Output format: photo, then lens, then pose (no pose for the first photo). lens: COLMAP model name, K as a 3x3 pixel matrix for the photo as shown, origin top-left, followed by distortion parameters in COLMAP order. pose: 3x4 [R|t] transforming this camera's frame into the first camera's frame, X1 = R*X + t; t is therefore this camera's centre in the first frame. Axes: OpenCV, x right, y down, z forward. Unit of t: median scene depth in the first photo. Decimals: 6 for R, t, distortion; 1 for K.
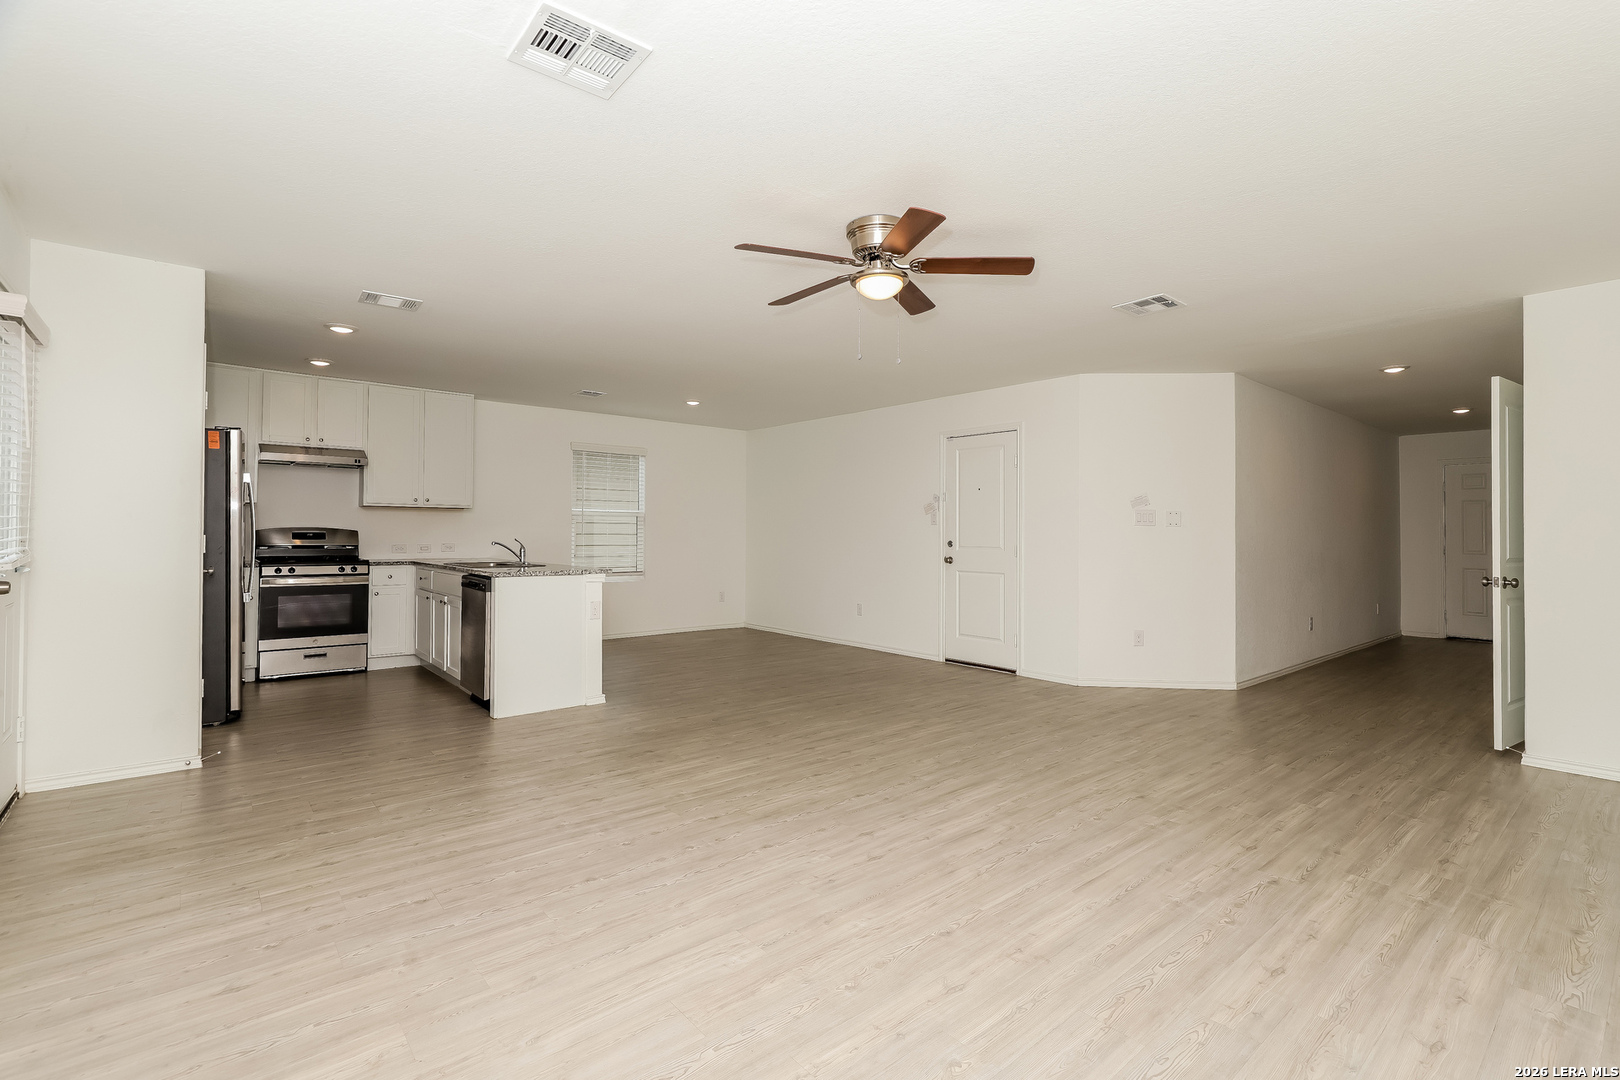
lens RADIAL K [[722.2, 0, 812.0], [0, 722.2, 508.7], [0, 0, 1]] dist [-0.000192, -0.000728]
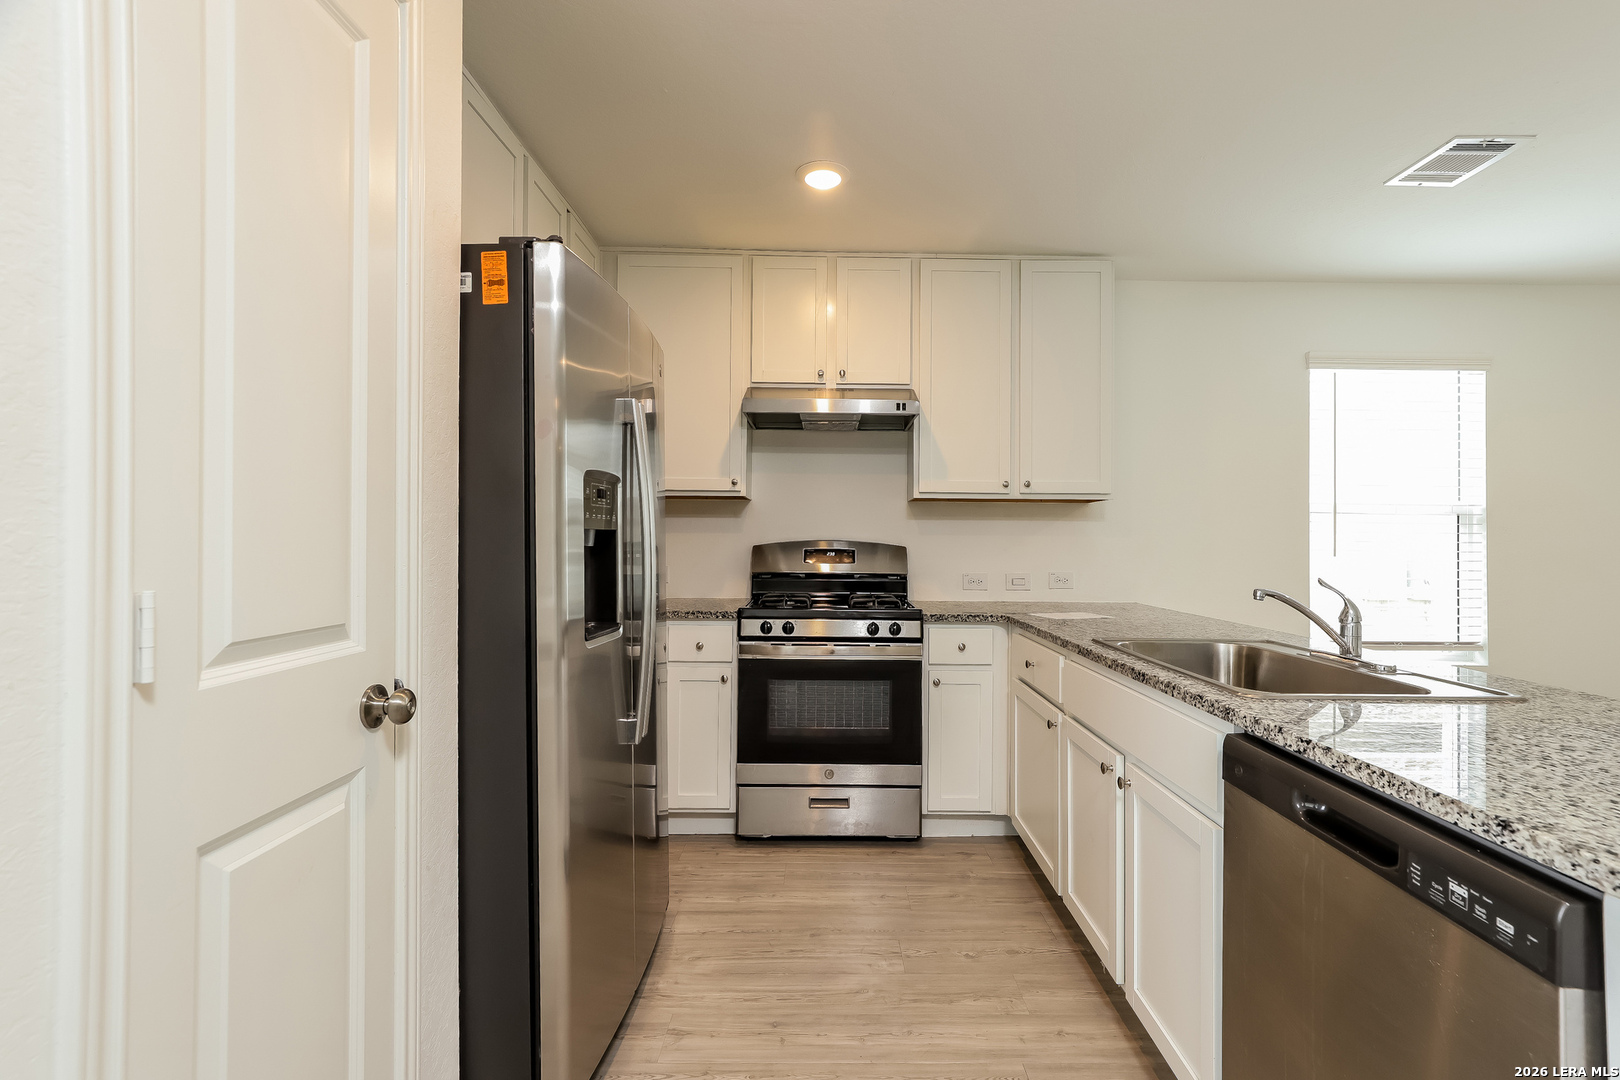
lens RADIAL K [[722.2, 0, 820.8], [0, 722.2, 537.5], [0, 0, 1]] dist [-0.000192, -0.000728]
pose [[0.764010, 0.001377, -0.645203, -0.358663], [0.015396, 0.999674, 0.020364, 0.012533], [0.645020, -0.025492, 0.763740, 0.596555]]
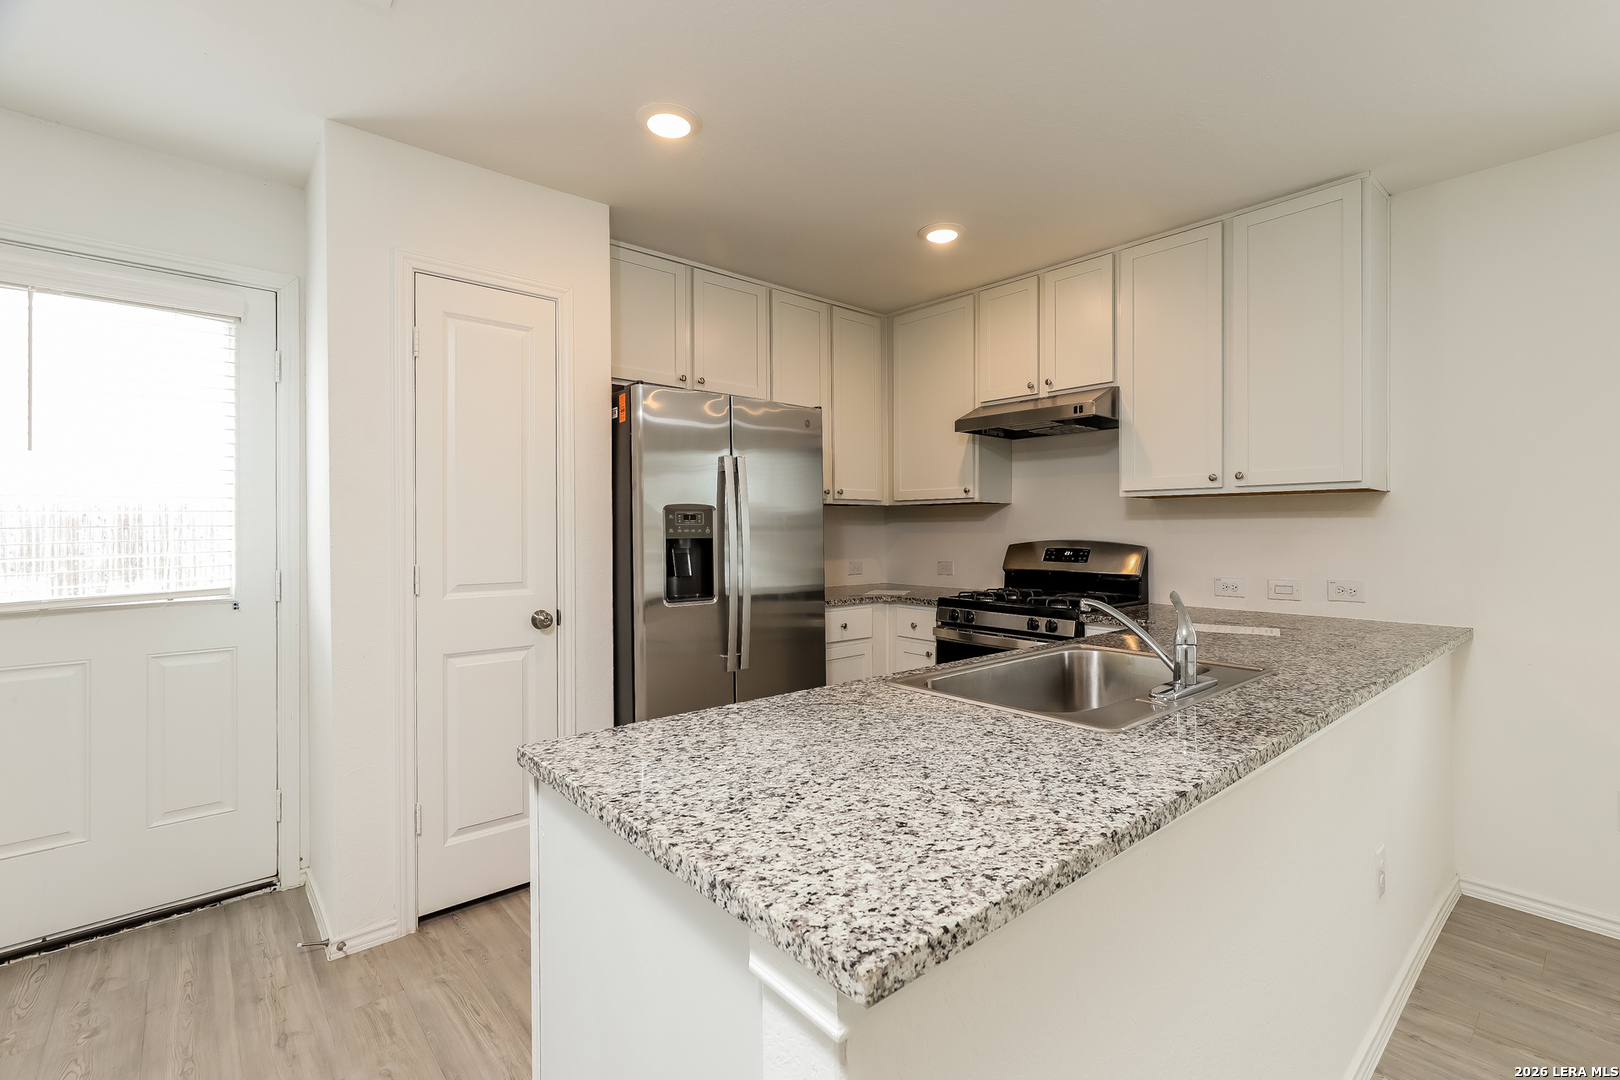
lens RADIAL K [[722.2, 0, 835.3], [0, 722.2, 533.5], [0, 0, 1]] dist [-0.000192, -0.000728]
pose [[0.023437, 0.003931, -0.999718, -0.143070], [0.035031, 0.999375, 0.004751, 0.011797], [0.999111, -0.035133, 0.023284, 0.823059]]
